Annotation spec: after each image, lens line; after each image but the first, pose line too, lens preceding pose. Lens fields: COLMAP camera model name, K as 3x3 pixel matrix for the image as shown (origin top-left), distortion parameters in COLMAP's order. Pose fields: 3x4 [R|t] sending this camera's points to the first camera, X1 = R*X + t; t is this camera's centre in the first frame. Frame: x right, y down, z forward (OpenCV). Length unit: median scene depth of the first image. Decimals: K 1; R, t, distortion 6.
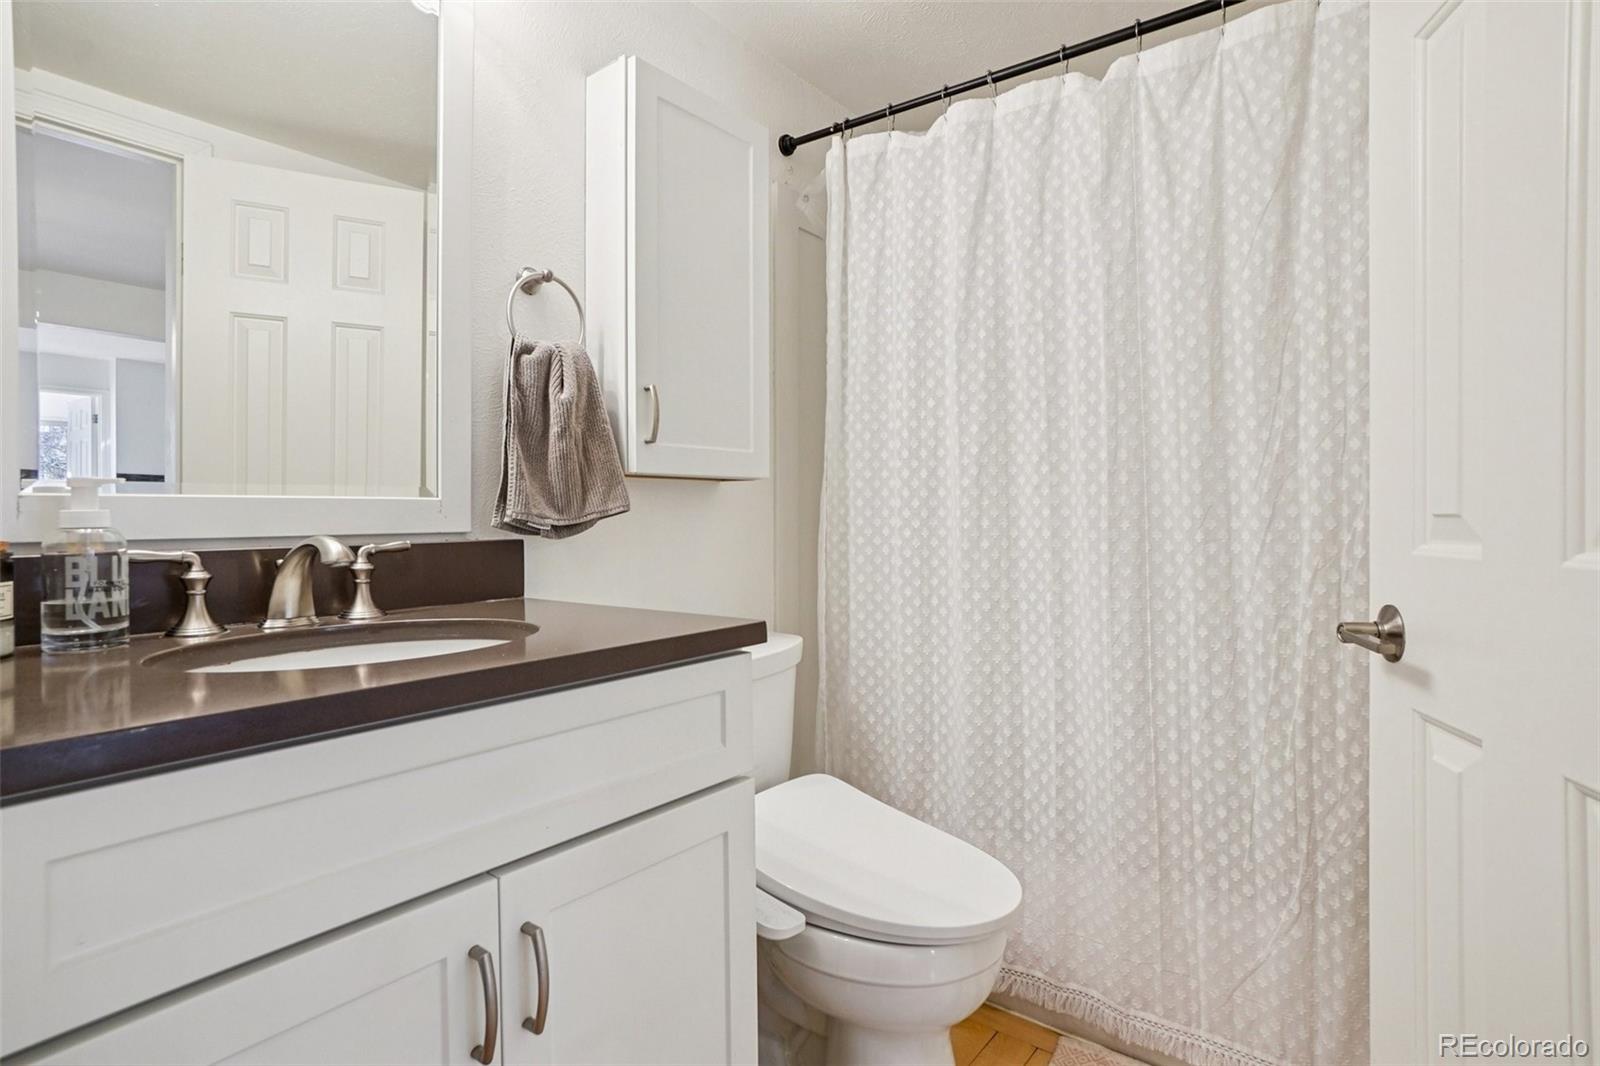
lens RADIAL K [[836.2, 0, 799.6], [0, 836.2, 543.6], [0, 0, 1]] dist [-0.043771, 0.026727]
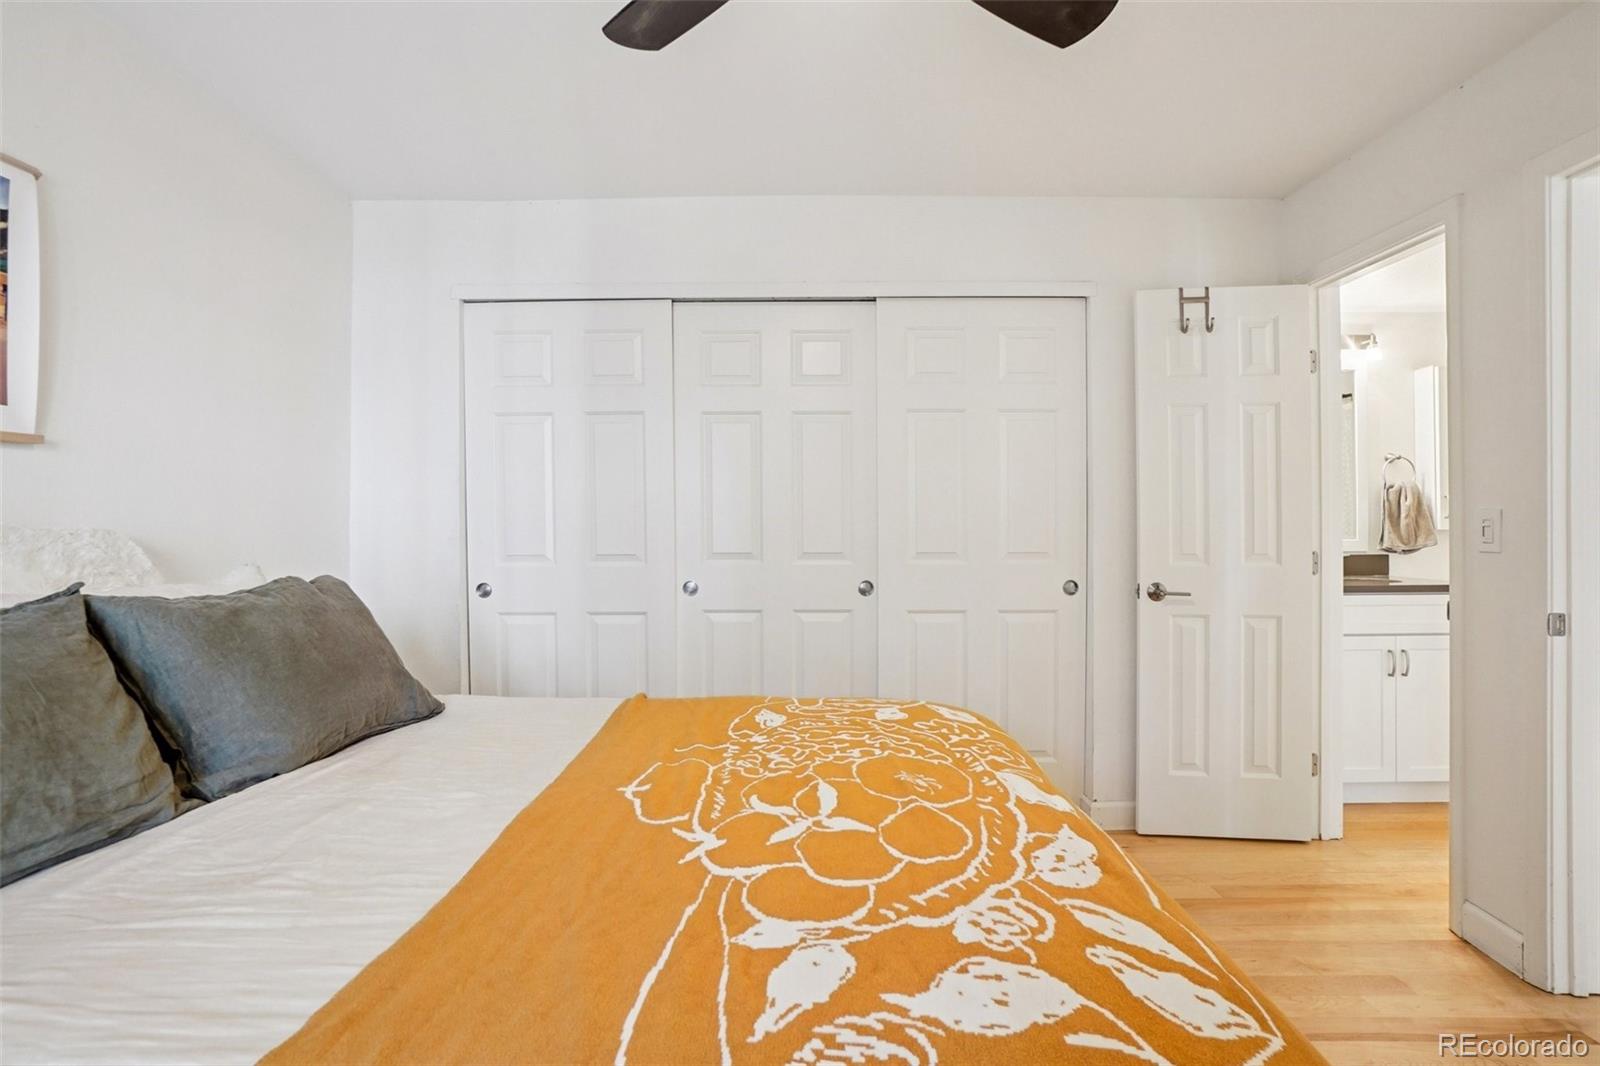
lens RADIAL K [[759.8, 0, 797.1], [0, 759.8, 516.5], [0, 0, 1]] dist [-0.078240, 0.028866]
pose [[0.586554, -0.004700, -0.809897, 0.485737], [-0.007579, 0.999908, -0.011292, -0.089651], [0.809875, 0.012762, 0.586464, -2.048912]]
